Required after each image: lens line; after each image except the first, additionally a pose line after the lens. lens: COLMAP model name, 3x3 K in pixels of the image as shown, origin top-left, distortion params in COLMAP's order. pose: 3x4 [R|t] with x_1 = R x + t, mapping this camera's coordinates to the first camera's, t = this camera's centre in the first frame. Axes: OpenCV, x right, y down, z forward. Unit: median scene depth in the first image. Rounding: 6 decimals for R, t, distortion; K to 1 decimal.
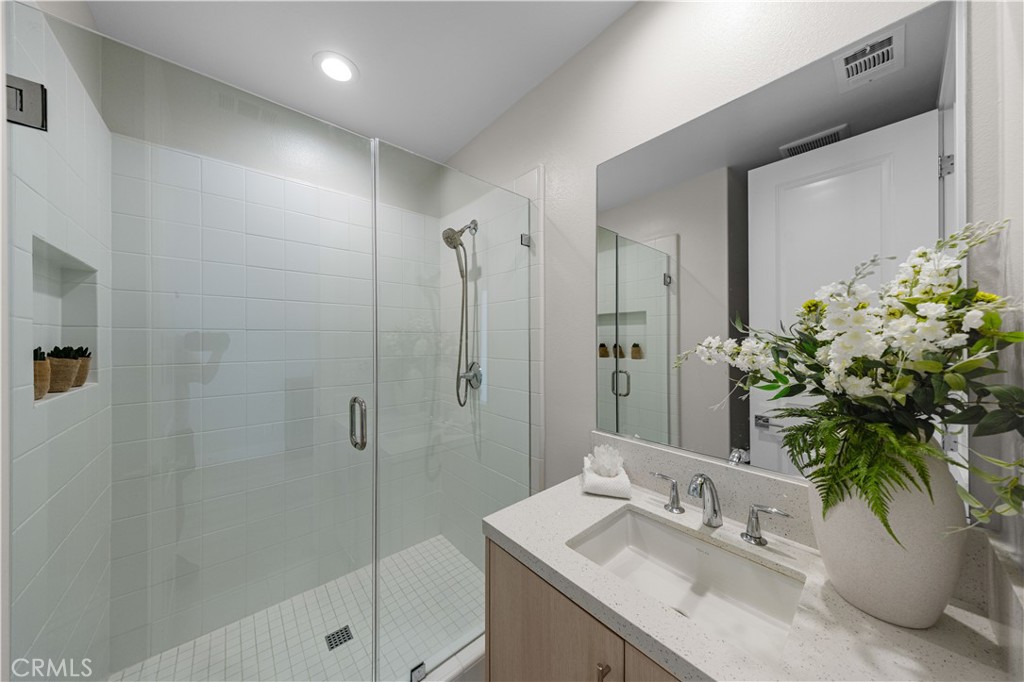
lens RADIAL K [[324.3, 0, 511.5], [0, 324.3, 341.0], [0, 0, 1]] dist [0.000569, 0.000035]
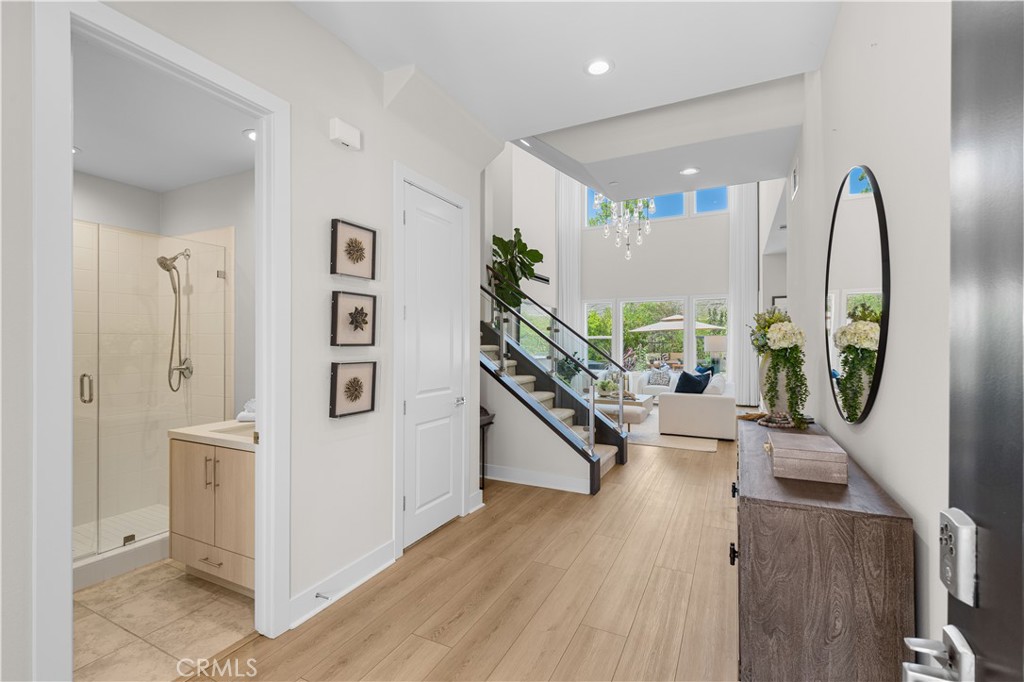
lens RADIAL K [[451.2, 0, 507.9], [0, 451.2, 342.8], [0, 0, 1]] dist [-0.002436, -0.000258]
pose [[0.924598, 0.001683, 0.380941, 0.394066], [-0.001556, 0.999999, -0.000642, 0.003093], [-0.380942, 0.000001, 0.924599, -1.182770]]
